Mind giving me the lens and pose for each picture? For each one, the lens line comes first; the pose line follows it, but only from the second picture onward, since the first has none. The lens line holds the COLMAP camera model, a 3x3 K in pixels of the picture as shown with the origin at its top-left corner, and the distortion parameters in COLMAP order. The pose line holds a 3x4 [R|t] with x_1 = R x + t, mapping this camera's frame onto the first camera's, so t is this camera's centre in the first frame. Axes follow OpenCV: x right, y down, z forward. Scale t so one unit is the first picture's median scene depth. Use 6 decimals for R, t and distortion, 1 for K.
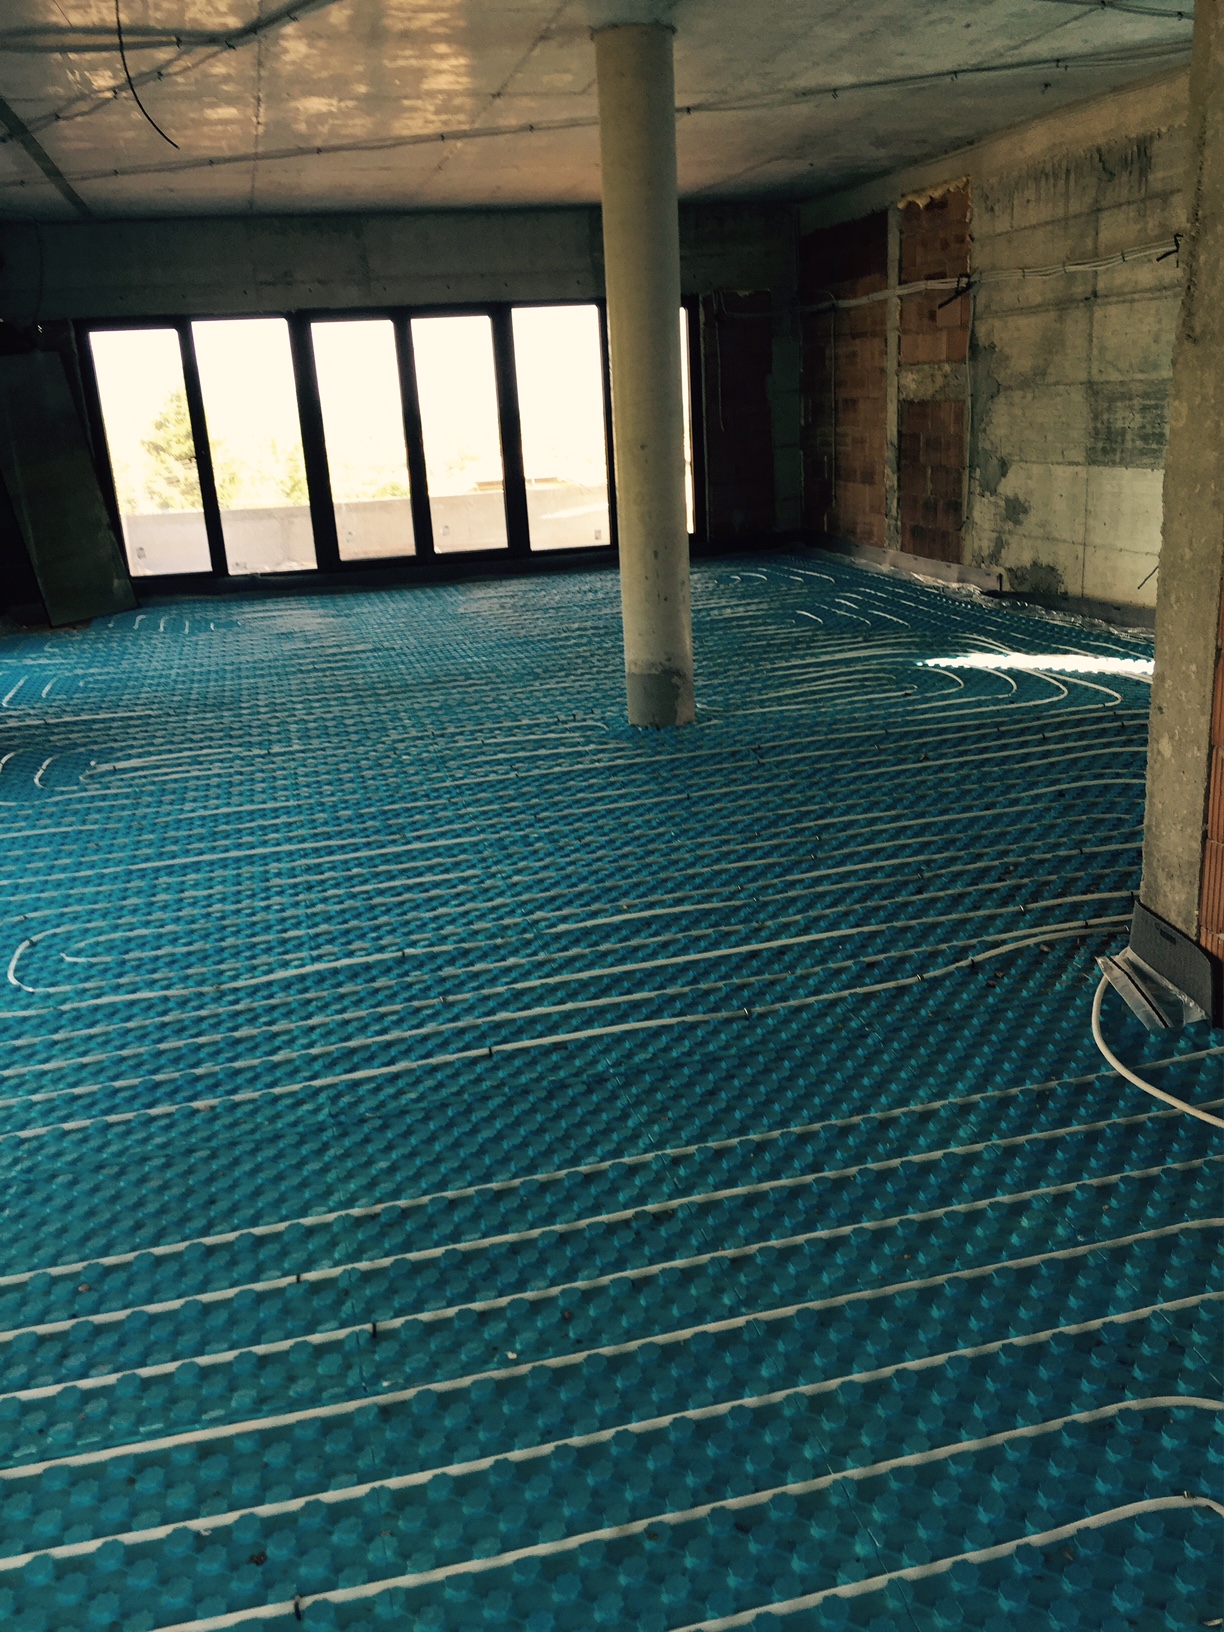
lens RADIAL K [[1366.9, 0, 608.1], [0, 1366.9, 812.6], [0, 0, 1]] dist [0.075651, -0.107626]
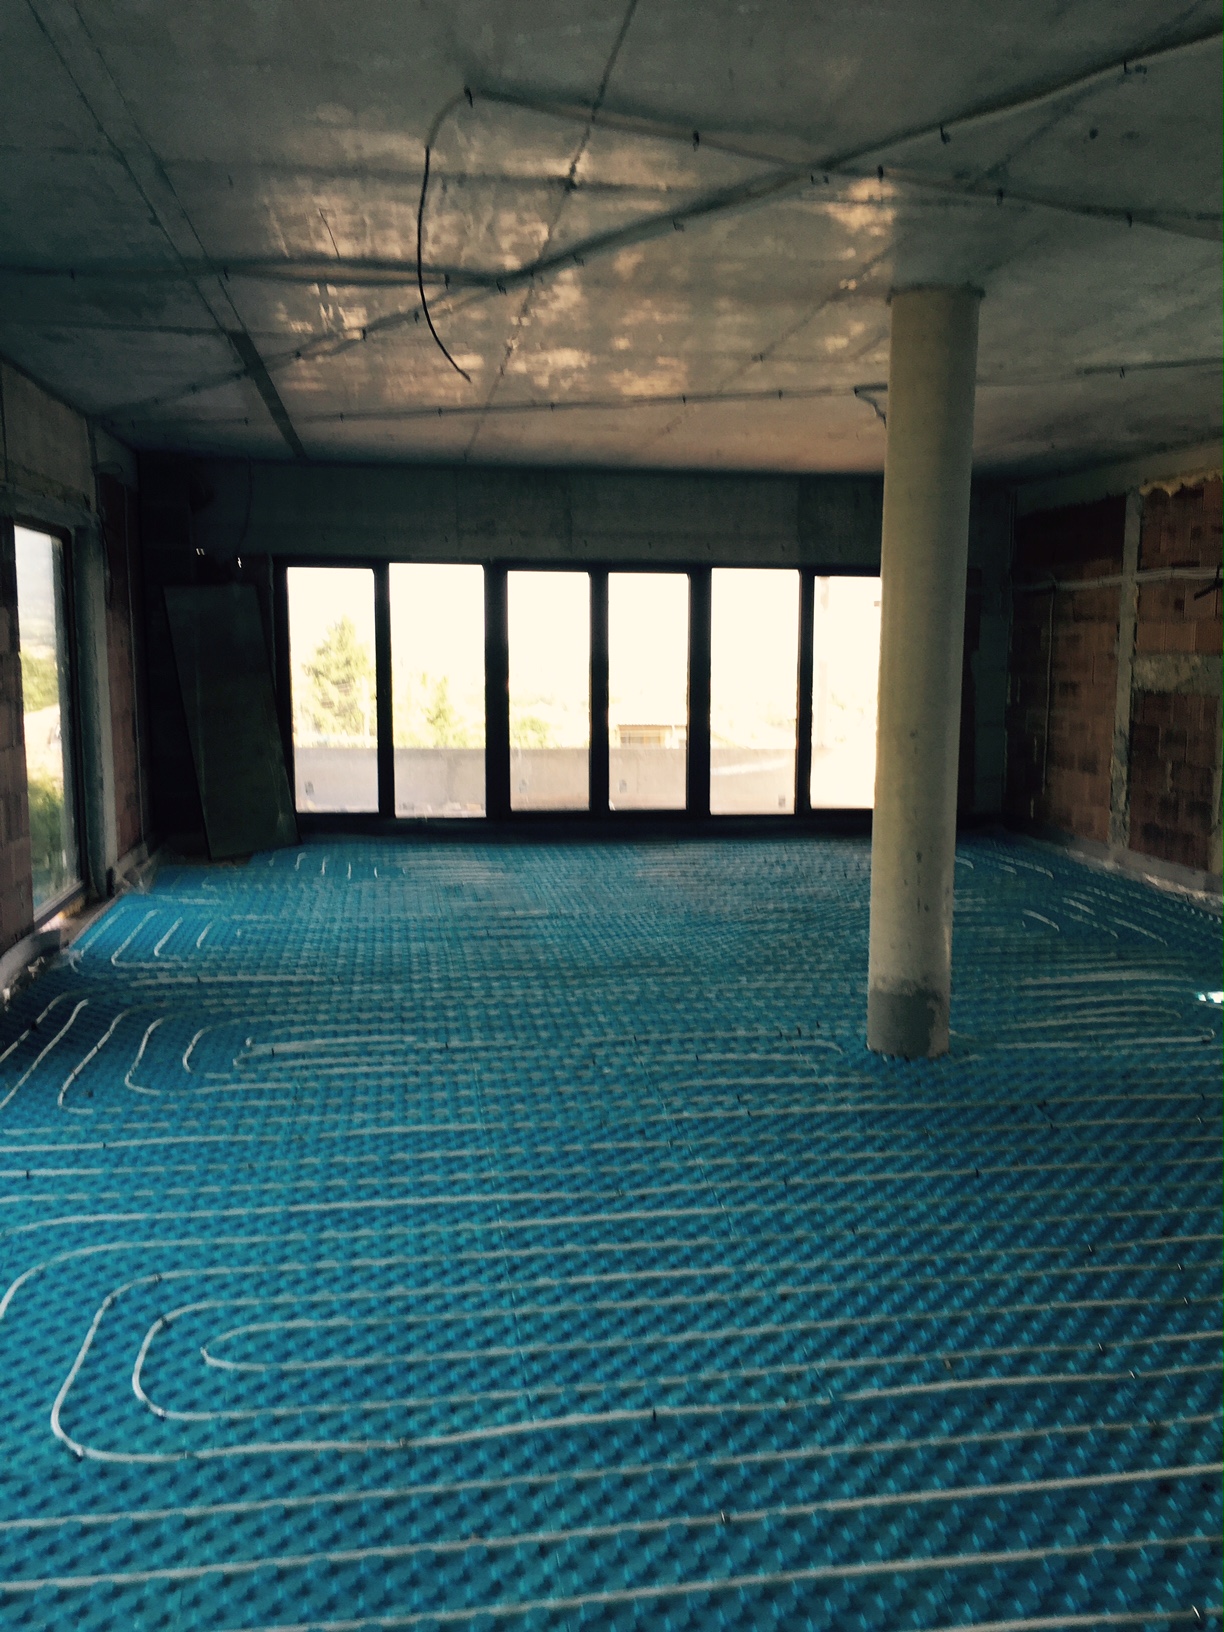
lens RADIAL K [[1366.9, 0, 621.3], [0, 1366.9, 831.0], [0, 0, 1]] dist [0.075651, -0.107626]
pose [[0.994073, 0.075408, -0.078306, -0.070181], [-0.086840, 0.984138, -0.154695, -0.046403], [0.065398, 0.160578, 0.984854, 0.117239]]
